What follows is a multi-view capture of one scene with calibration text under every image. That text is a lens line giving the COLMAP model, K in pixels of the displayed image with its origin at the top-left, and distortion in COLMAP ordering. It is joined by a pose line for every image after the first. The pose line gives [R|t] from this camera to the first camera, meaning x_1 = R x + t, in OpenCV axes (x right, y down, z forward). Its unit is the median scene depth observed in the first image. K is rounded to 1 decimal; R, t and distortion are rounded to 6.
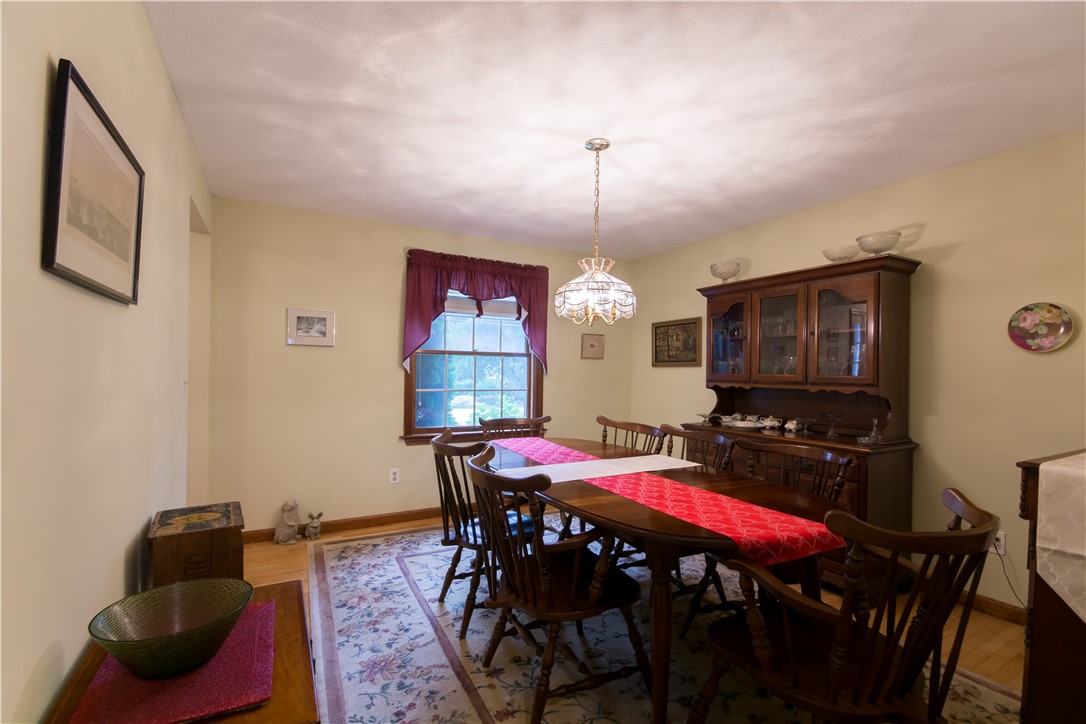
lens RADIAL K [[479.7, 0, 537.7], [0, 479.7, 371.4], [0, 0, 1]] dist [-0.003818, -0.004873]
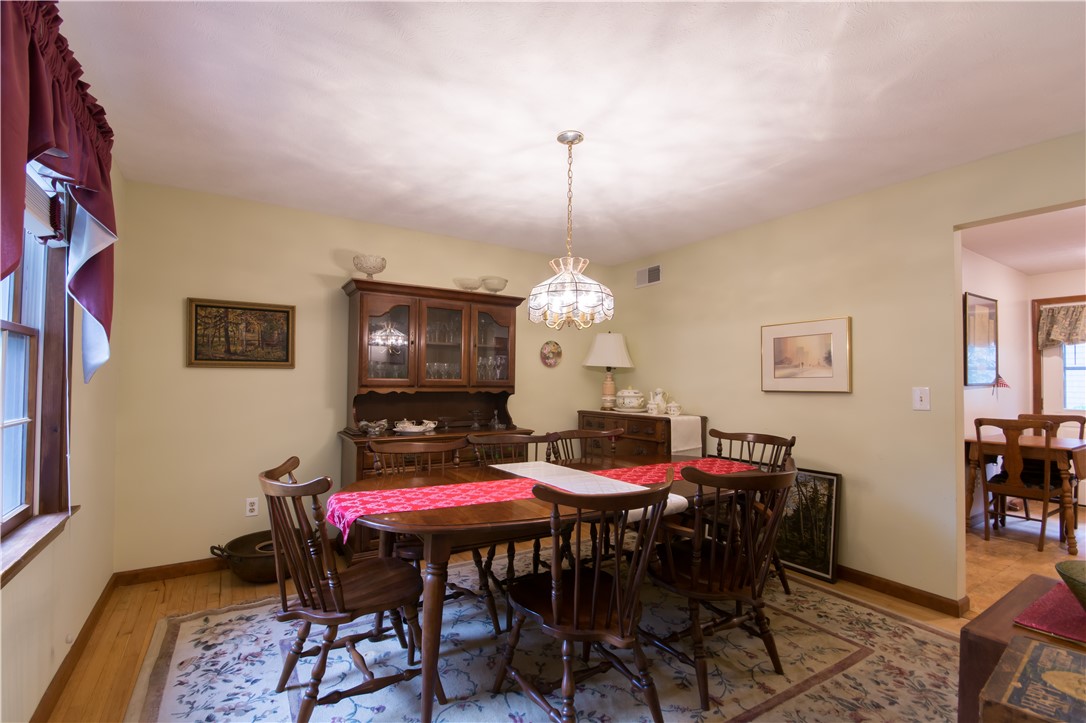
lens RADIAL K [[479.7, 0, 528.6], [0, 479.7, 370.6], [0, 0, 1]] dist [-0.003818, -0.004873]
pose [[-0.063597, 0.006593, 0.997954, -0.625480], [-0.011117, 0.999911, -0.007315, -0.007467], [-0.997914, -0.011560, -0.063518, 0.884552]]
